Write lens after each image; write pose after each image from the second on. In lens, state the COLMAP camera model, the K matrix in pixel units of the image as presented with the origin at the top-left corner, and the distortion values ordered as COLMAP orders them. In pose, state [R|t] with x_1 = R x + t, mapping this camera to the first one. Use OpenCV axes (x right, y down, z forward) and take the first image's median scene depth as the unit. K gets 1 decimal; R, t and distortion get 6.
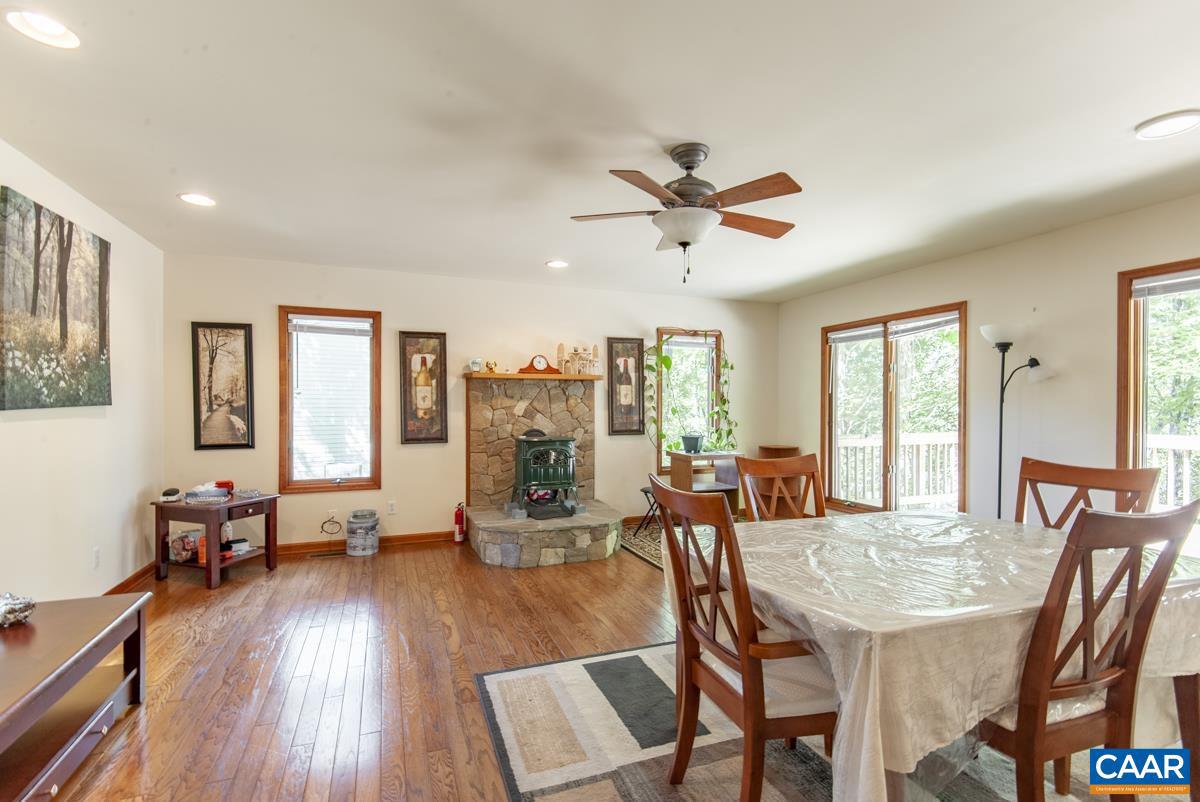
lens RADIAL K [[547.5, 0, 589.2], [0, 547.5, 406.9], [0, 0, 1]] dist [0.026582, -0.001093]
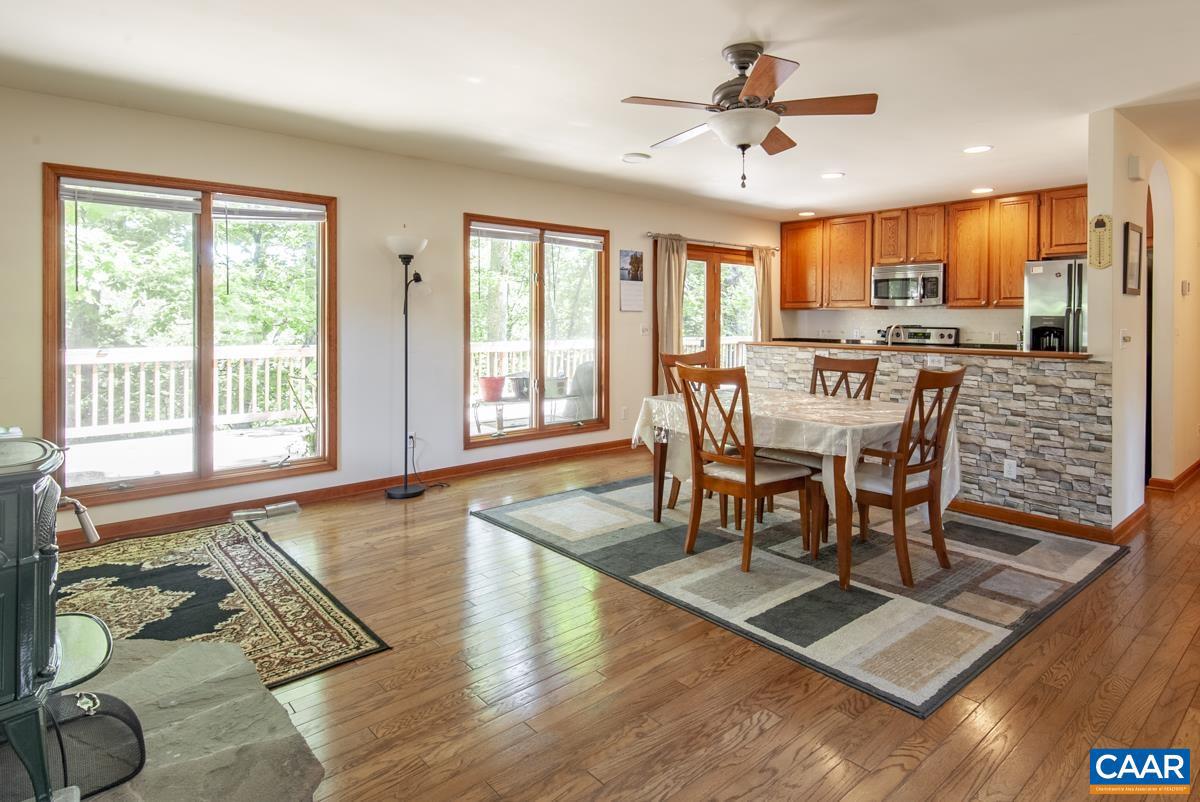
lens RADIAL K [[643.8, 0, 605.7], [0, 643.8, 316.9], [0, 0, 1]] dist [0.000309, -0.000344]
pose [[-0.337637, -0.004557, 0.941265, -0.418923], [-0.002377, 0.999989, 0.003989, -0.000893], [-0.941273, -0.000890, -0.337645, 0.842416]]
